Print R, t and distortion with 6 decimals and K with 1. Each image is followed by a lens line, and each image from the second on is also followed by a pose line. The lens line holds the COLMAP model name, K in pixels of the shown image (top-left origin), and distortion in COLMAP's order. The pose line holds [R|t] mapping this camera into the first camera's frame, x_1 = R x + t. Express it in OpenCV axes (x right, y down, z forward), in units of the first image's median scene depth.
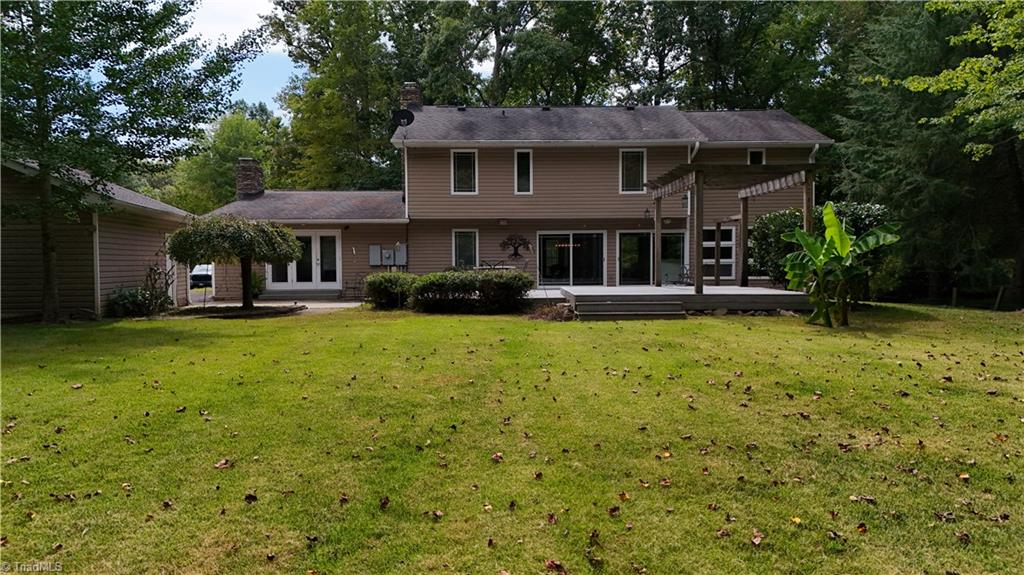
lens RADIAL K [[752.6, 0, 511.6], [0, 752.6, 286.6], [0, 0, 1]] dist [0.040988, -0.042891]
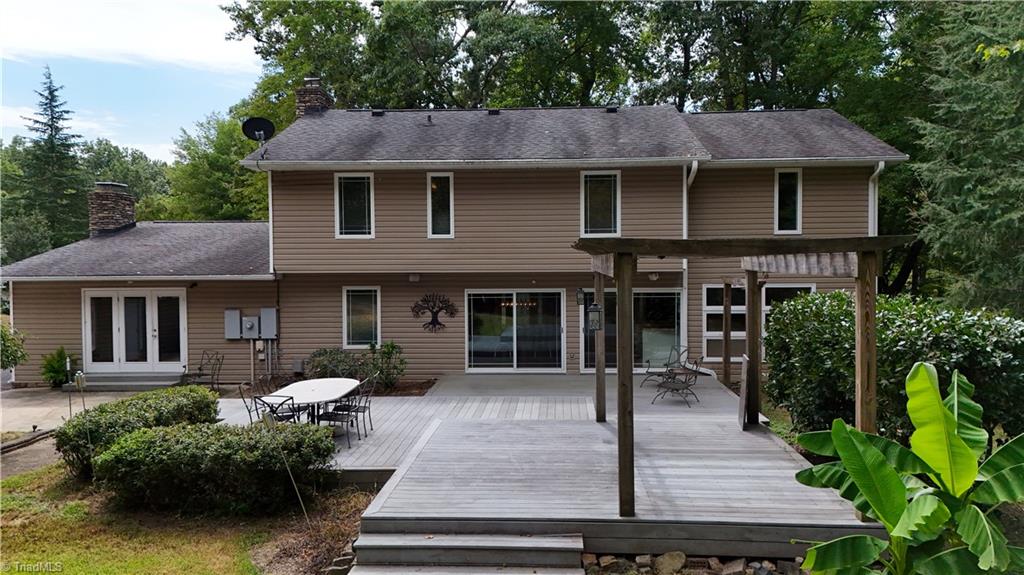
lens RADIAL K [[752.6, 0, 512.6], [0, 752.6, 286.8], [0, 0, 1]] dist [0.040988, -0.042891]
pose [[0.997842, 0.002297, -0.065615, 0.124575], [-0.002193, 0.999996, 0.001652, -0.078333], [0.065618, -0.001504, 0.997844, 0.315612]]
